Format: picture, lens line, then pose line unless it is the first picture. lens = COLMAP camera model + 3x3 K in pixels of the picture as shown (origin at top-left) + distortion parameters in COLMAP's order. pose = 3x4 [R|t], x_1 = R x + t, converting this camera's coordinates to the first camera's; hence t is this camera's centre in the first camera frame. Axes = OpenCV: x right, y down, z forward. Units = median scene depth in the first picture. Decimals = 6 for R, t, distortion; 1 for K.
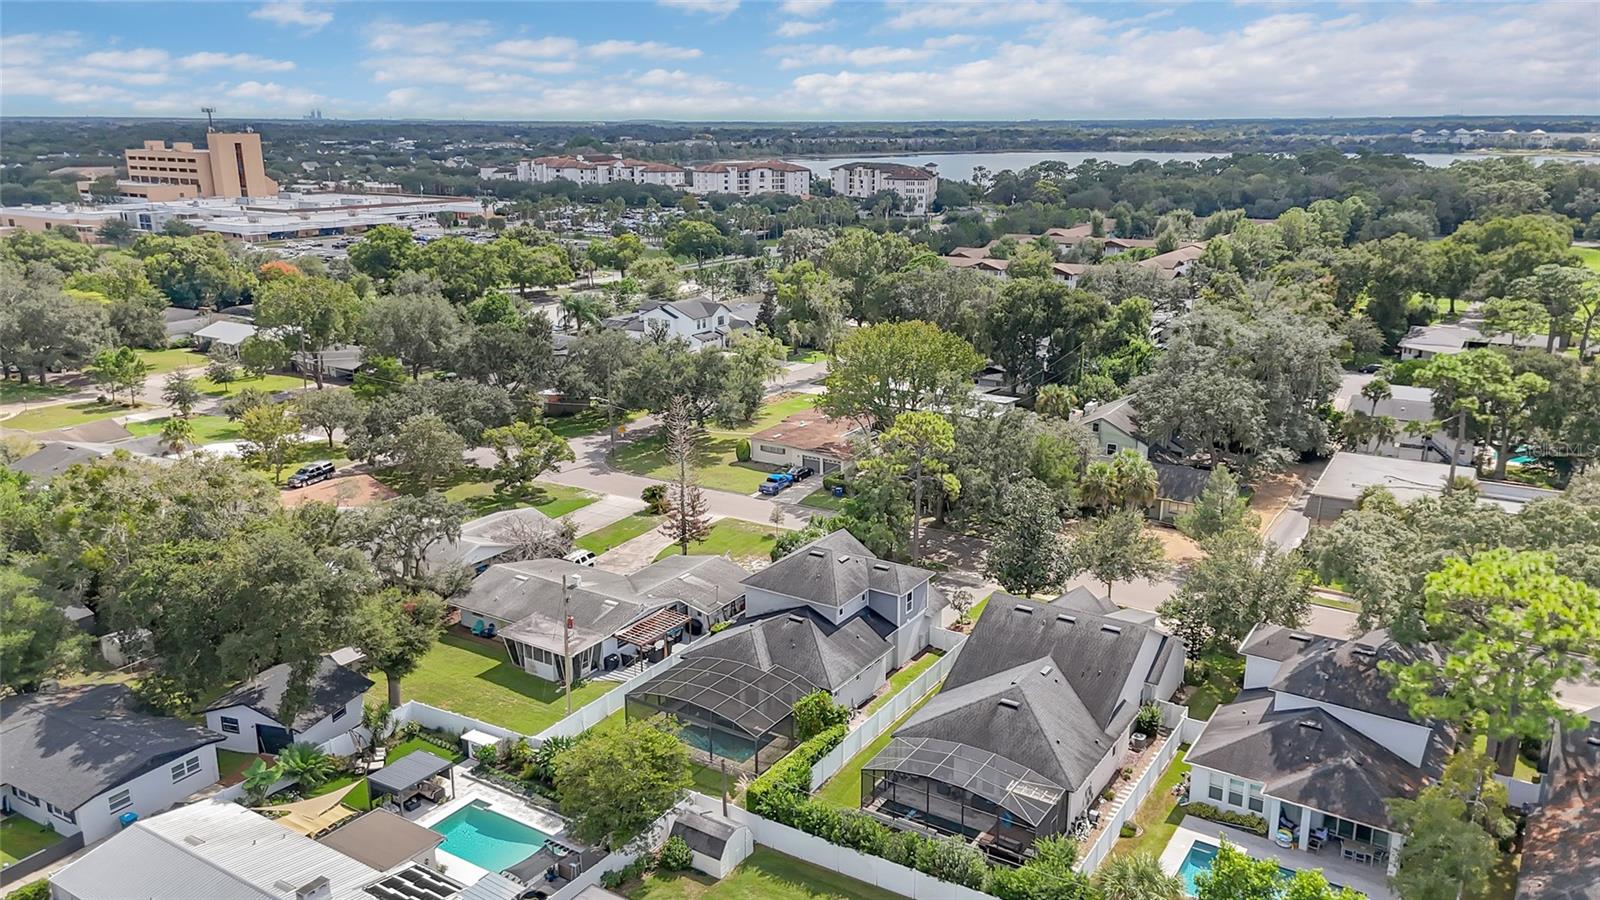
lens RADIAL K [[1238.7, 0, 811.4], [0, 1238.7, 435.8], [0, 0, 1]] dist [0.050897, 0.018659]
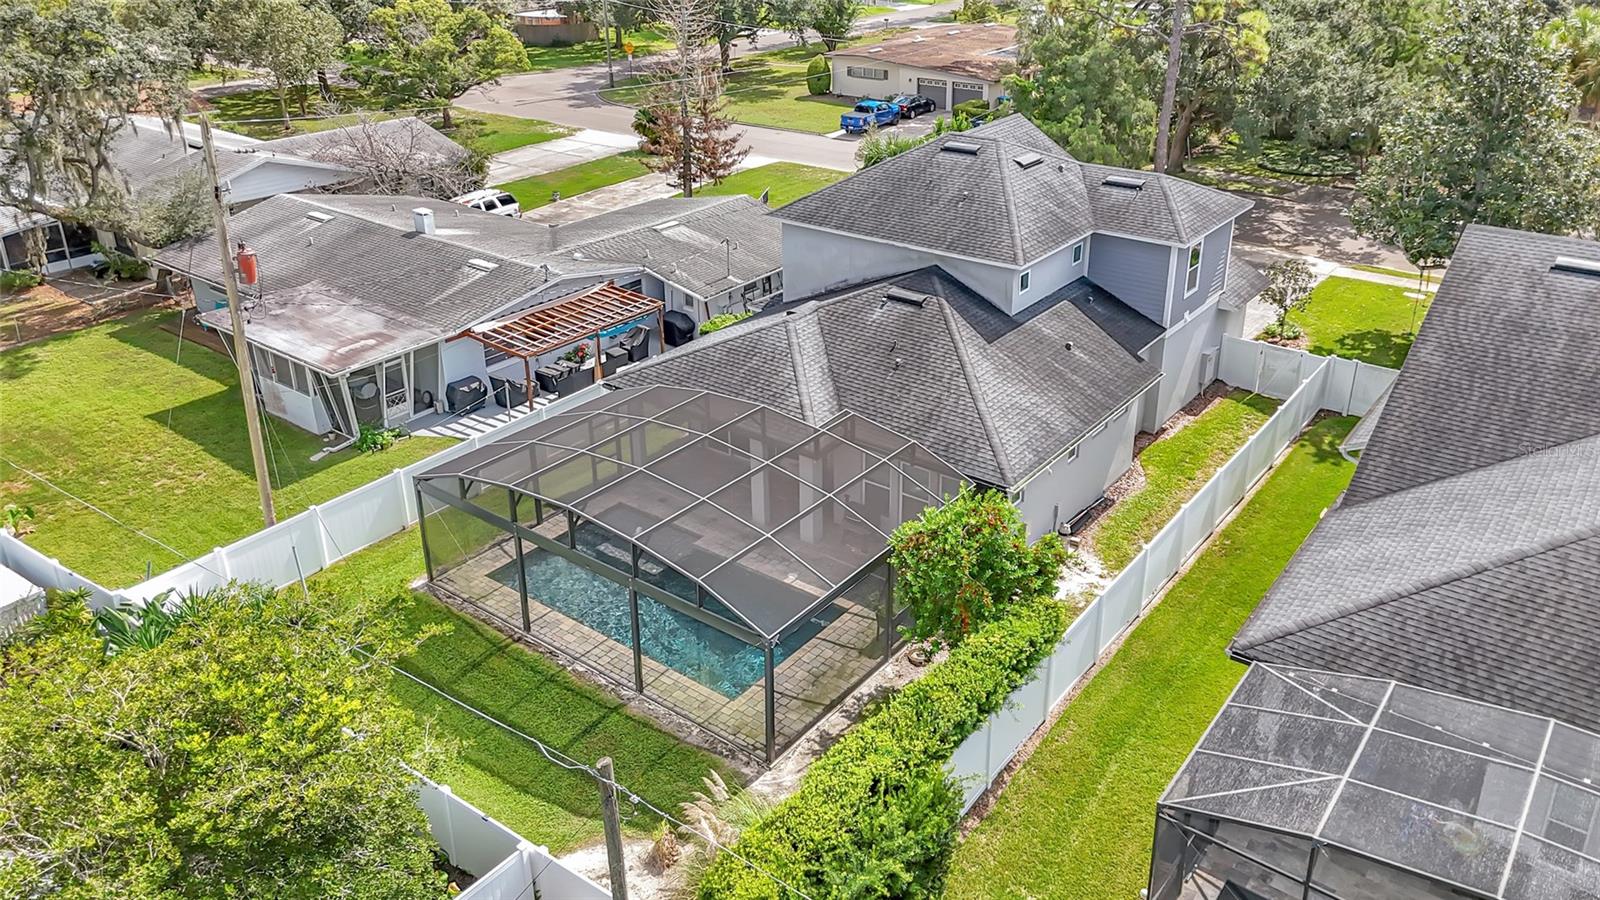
lens RADIAL K [[1238.7, 0, 795.5], [0, 1238.7, 444.1], [0, 0, 1]] dist [0.050897, 0.018659]
pose [[0.995536, 0.032317, -0.088683, -0.010444], [-0.014603, 0.980981, 0.193553, 0.114572], [0.093251, -0.191394, 0.977073, 0.591630]]
